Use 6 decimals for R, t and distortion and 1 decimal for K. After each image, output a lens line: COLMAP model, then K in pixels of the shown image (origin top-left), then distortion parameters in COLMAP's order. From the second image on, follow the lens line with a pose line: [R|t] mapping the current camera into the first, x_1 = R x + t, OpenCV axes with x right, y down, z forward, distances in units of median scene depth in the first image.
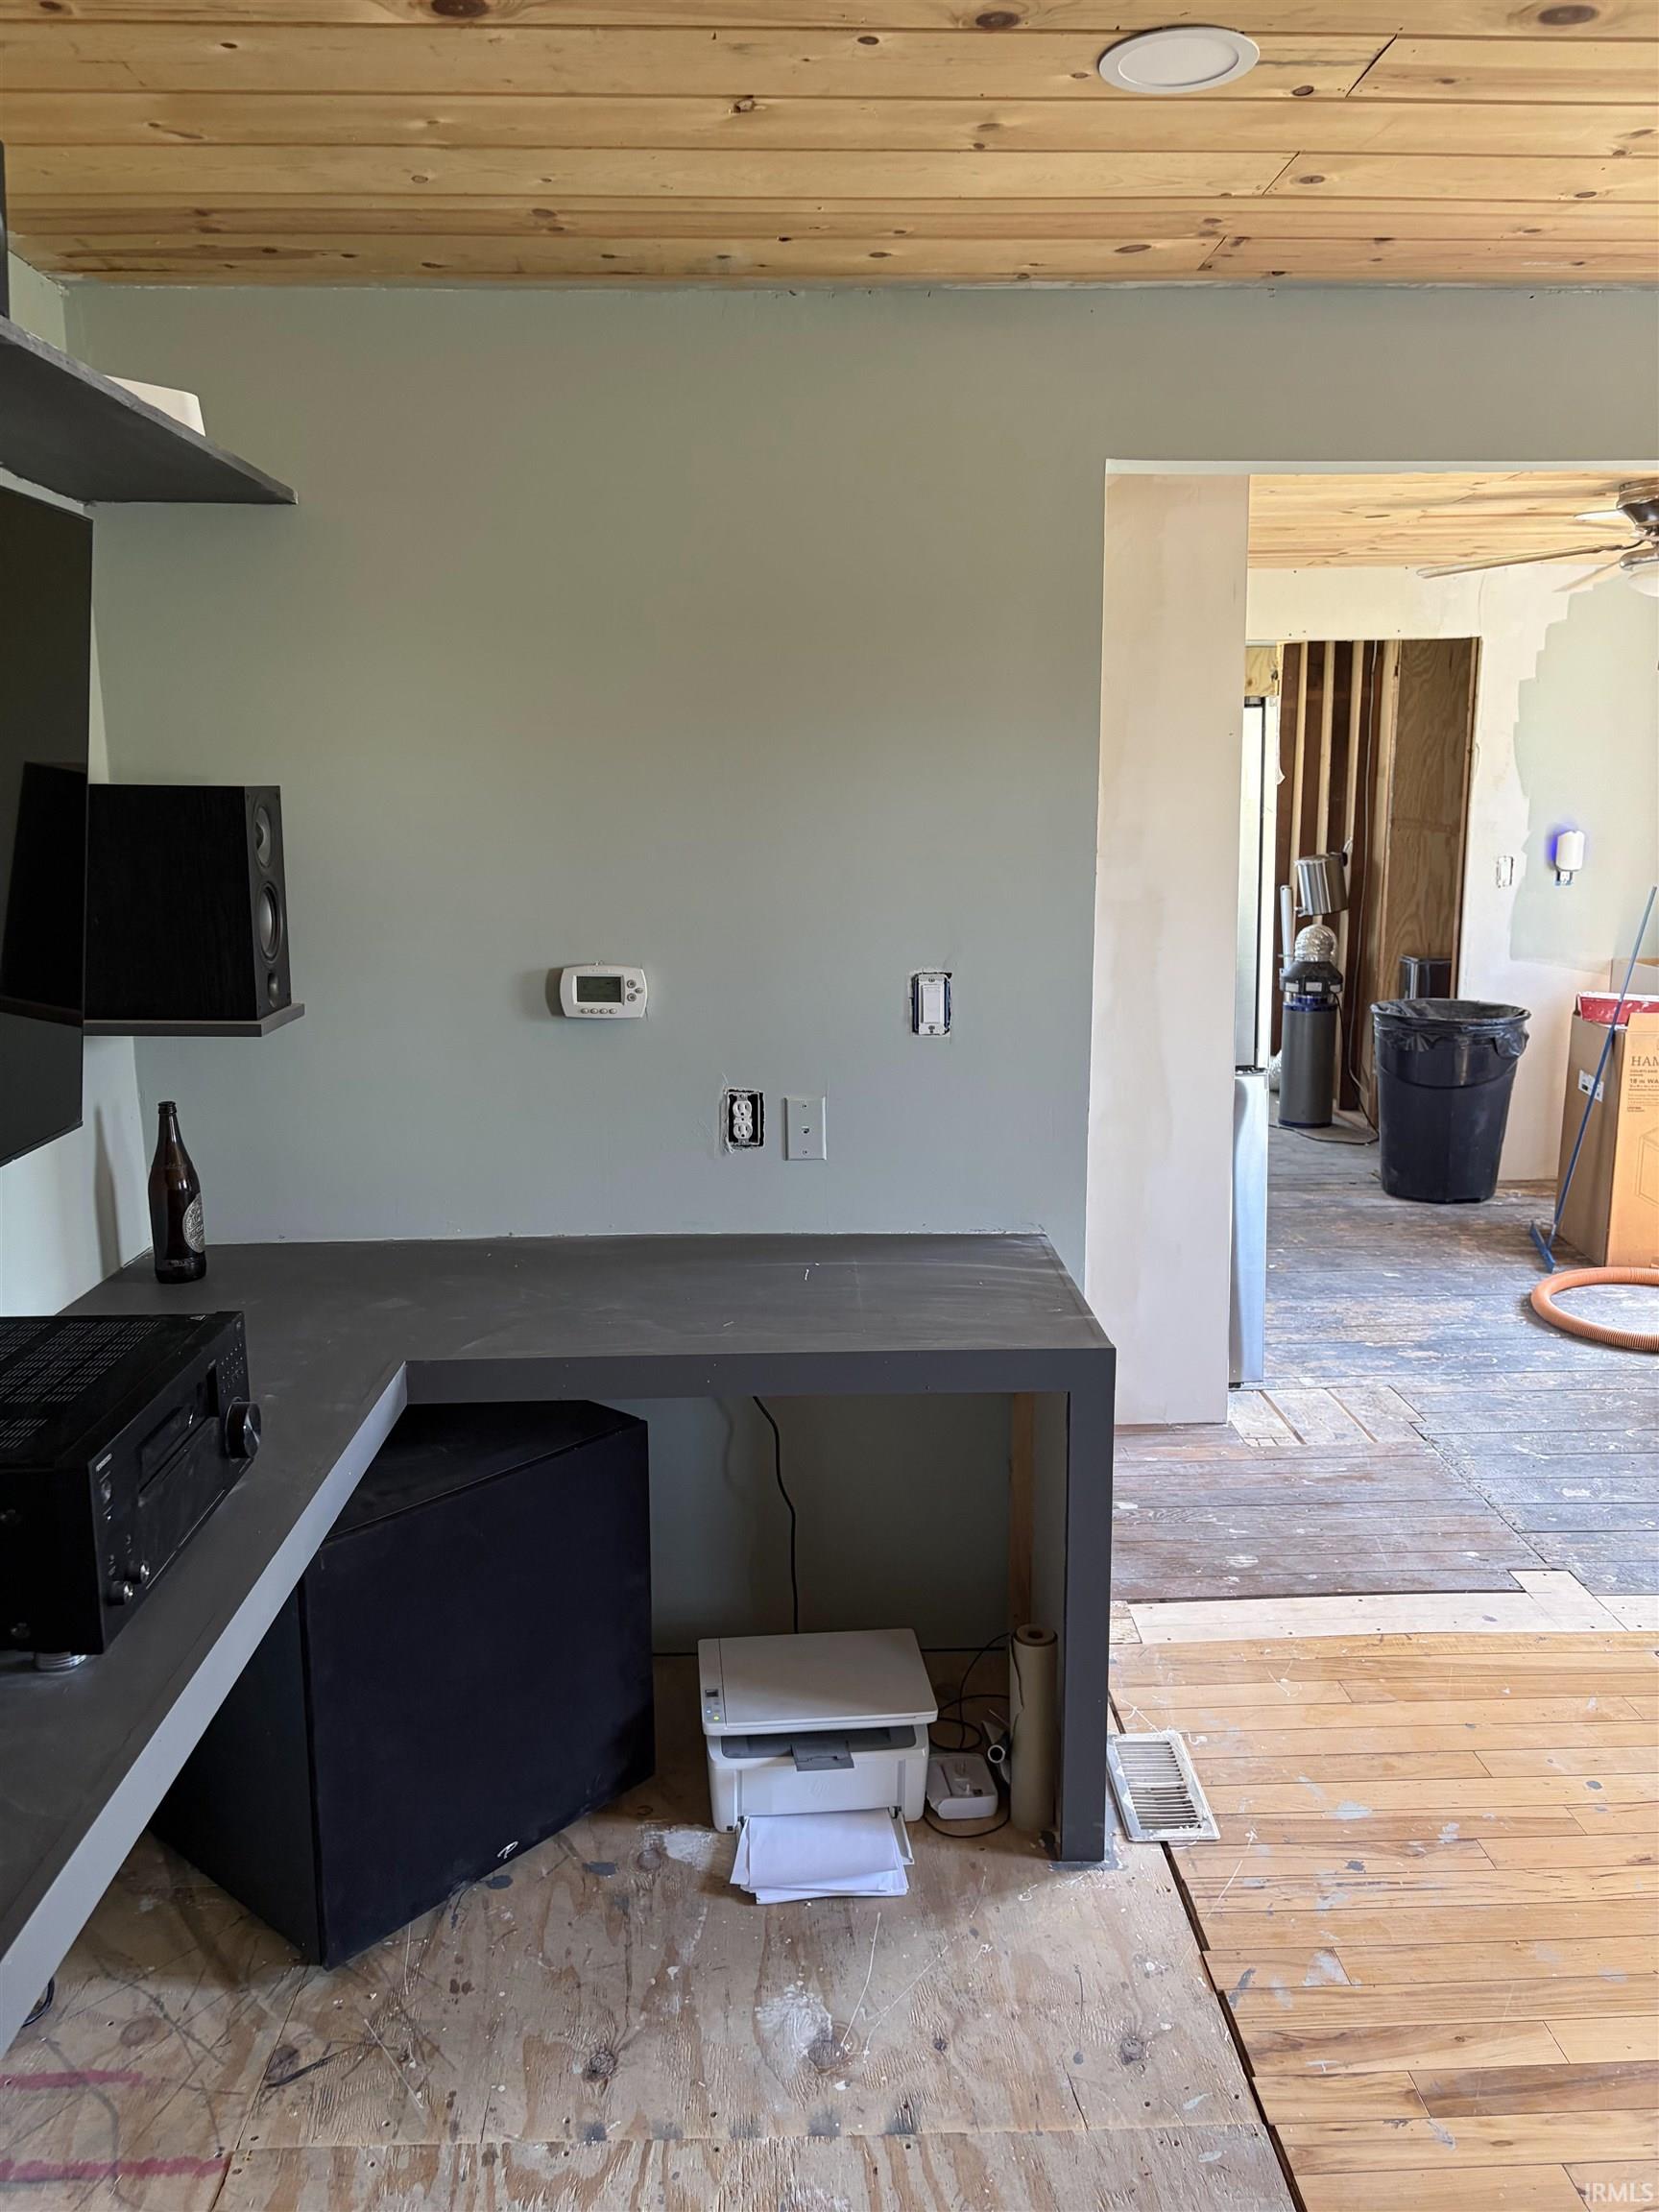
lens RADIAL K [[1657.8, 0, 829.5], [0, 1657.8, 1106.0], [0, 0, 1]] dist [0.068652, -0.072188]
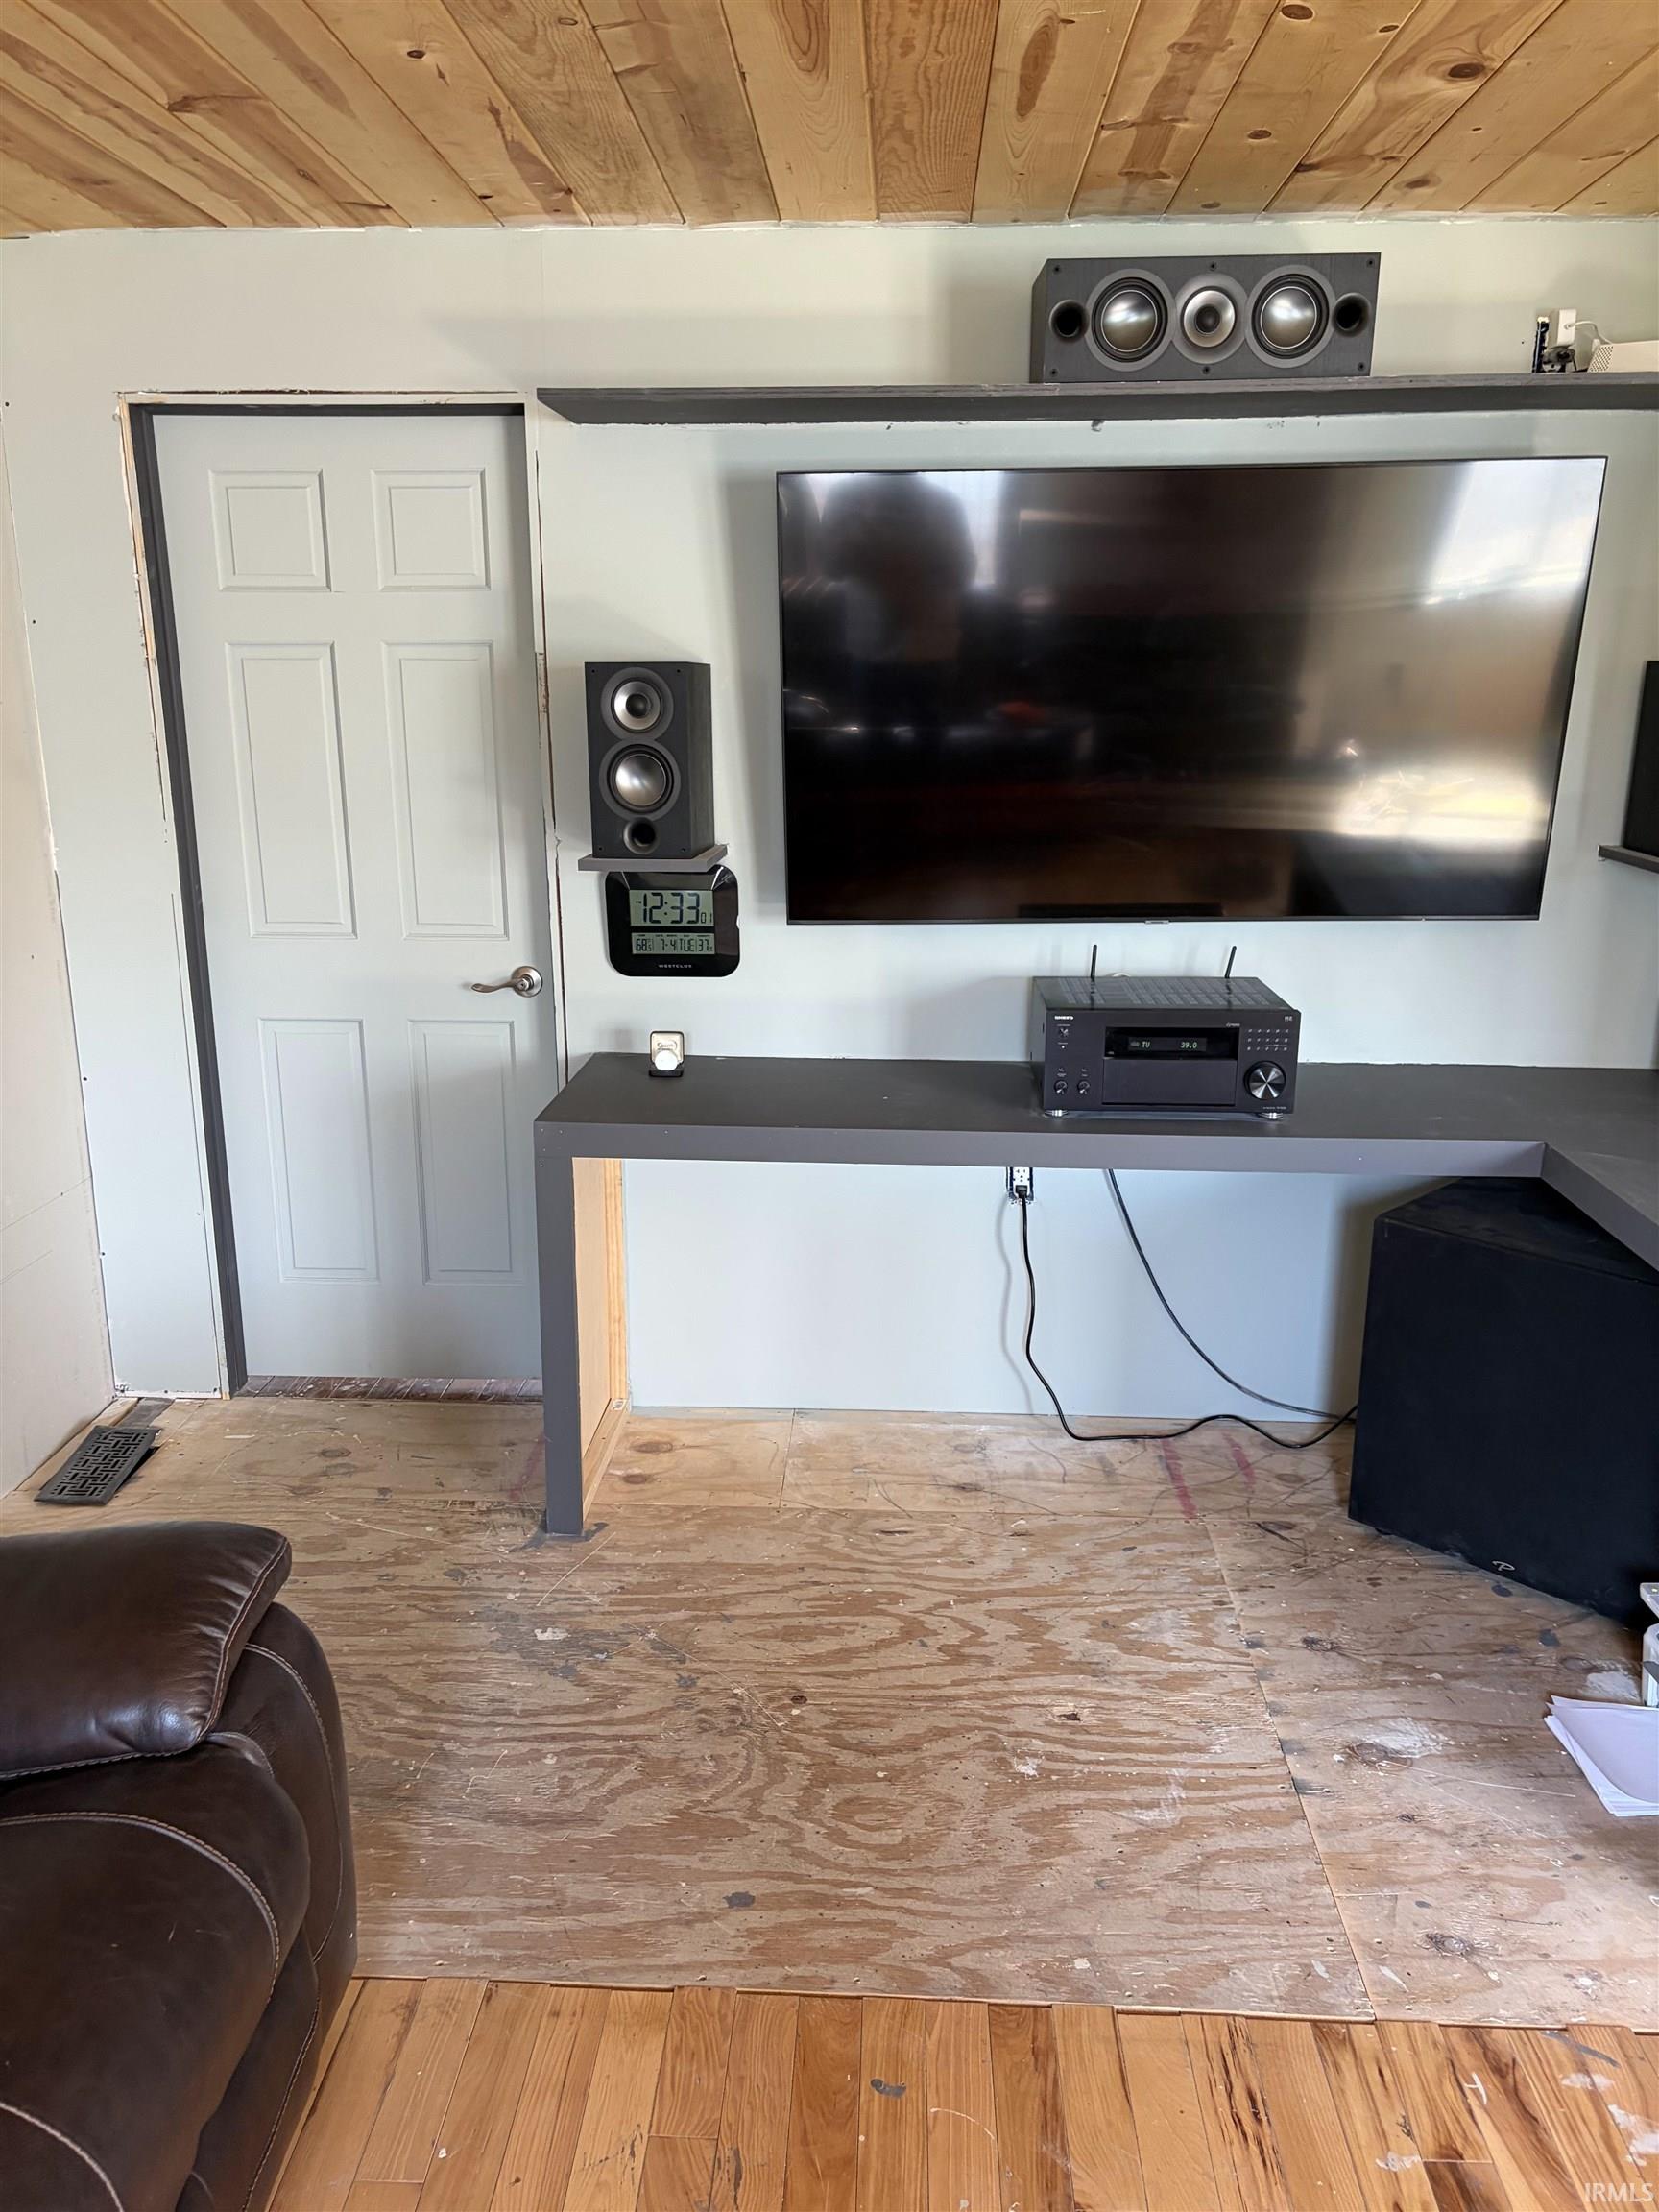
lens RADIAL K [[1673.4, 0, 825.1], [0, 1673.4, 1095.7], [0, 0, 1]] dist [-0.000037, 0.009054]
pose [[-0.089175, 0.240013, -0.966665, 1.050715], [-0.184989, 0.949654, 0.252855, -0.099919], [0.978686, 0.201371, -0.040286, 0.575472]]
